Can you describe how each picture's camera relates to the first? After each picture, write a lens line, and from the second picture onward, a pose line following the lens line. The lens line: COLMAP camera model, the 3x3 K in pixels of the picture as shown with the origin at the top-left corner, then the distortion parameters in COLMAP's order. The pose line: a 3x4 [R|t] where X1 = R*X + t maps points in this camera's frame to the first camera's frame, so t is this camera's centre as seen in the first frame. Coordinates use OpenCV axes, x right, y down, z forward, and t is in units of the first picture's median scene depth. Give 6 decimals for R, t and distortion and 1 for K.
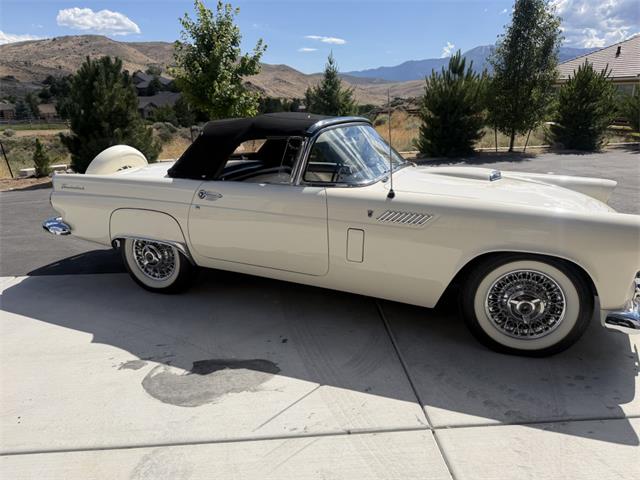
lens RADIAL K [[459.1, 0, 320.0], [0, 459.1, 240.0], [0, 0, 1]] dist [-0.000927, -0.007135]
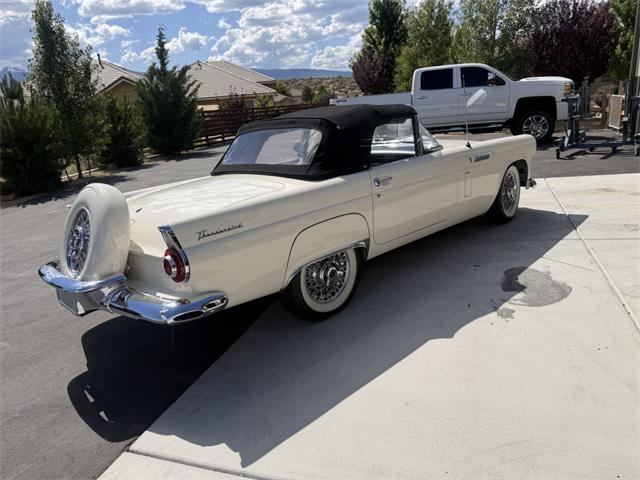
lens RADIAL K [[459.1, 0, 320.0], [0, 459.1, 240.0], [0, 0, 1]] dist [-0.000927, -0.007135]
pose [[0.390135, -0.280163, 0.877099, -1.488970], [0.341831, 0.928576, 0.144559, -0.207003], [-0.854954, 0.243422, 0.458038, 0.815280]]
